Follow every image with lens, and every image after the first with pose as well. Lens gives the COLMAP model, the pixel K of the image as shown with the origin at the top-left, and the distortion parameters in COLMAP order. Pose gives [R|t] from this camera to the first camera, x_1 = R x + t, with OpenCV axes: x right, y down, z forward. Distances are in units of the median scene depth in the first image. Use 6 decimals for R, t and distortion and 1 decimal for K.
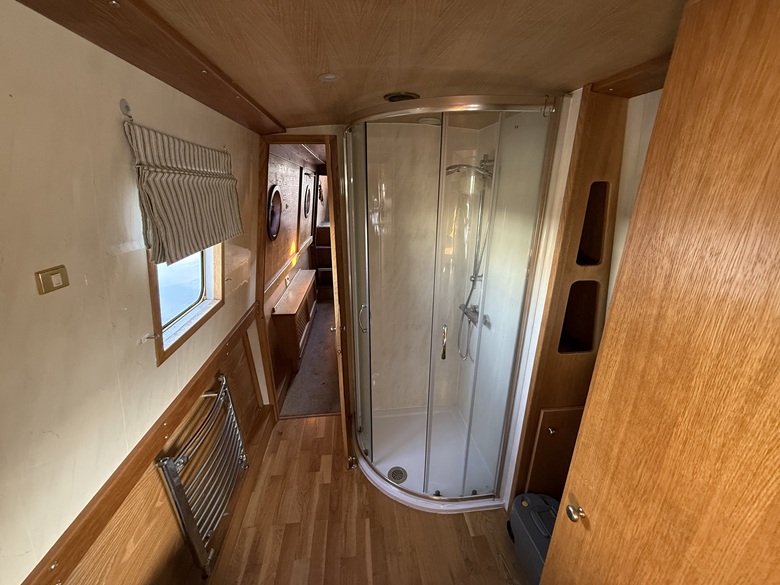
lens RADIAL K [[312.4, 0, 387.6], [0, 312.4, 294.1], [0, 0, 1]] dist [-0.002220, -0.000304]
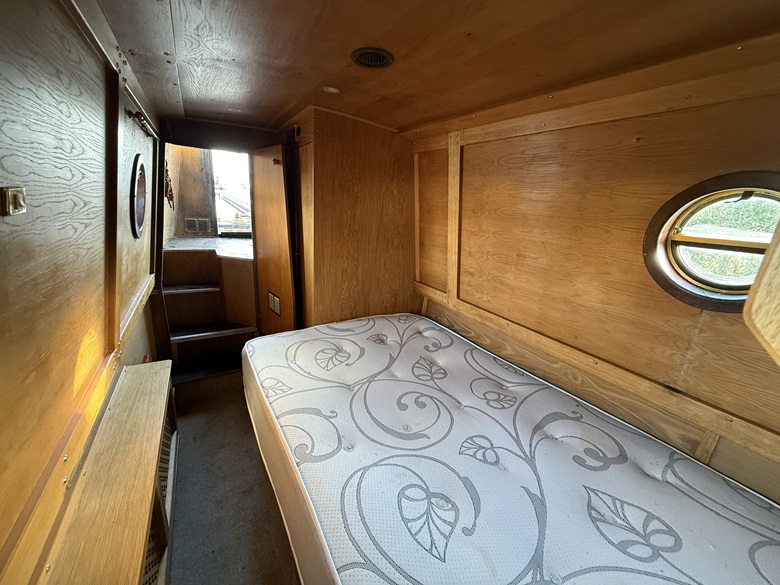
lens RADIAL K [[312.4, 0, 389.9], [0, 312.4, 294.9], [0, 0, 1]] dist [-0.002220, -0.000304]
pose [[0.913989, -0.045953, 0.403128, -0.109636], [0.050387, 0.998730, -0.000394, -0.140990], [-0.402598, 0.020673, 0.915143, 0.438251]]
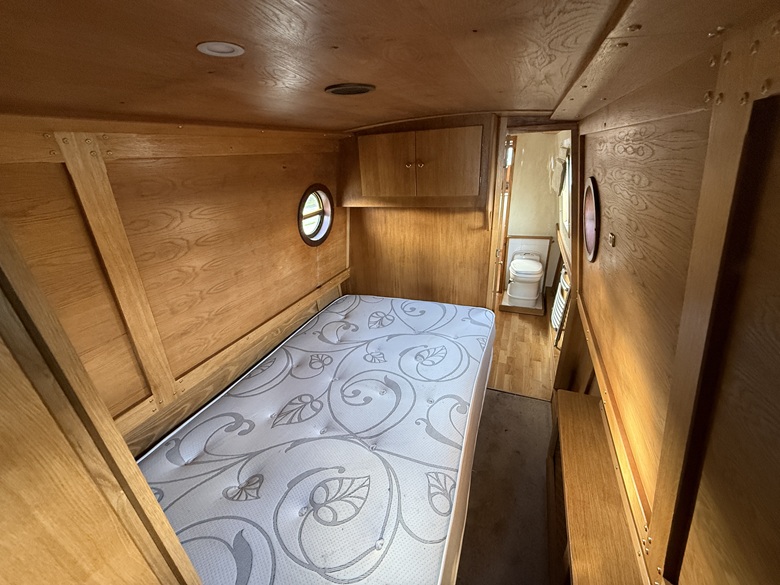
lens RADIAL K [[312.4, 0, 390.0], [0, 312.4, 292.3], [0, 0, 1]] dist [-0.002220, -0.000304]
pose [[-0.864556, -0.147375, 0.480440, -0.134686], [0.213035, 0.758396, 0.615996, -0.249383], [-0.455146, 0.634914, -0.624280, 0.662918]]
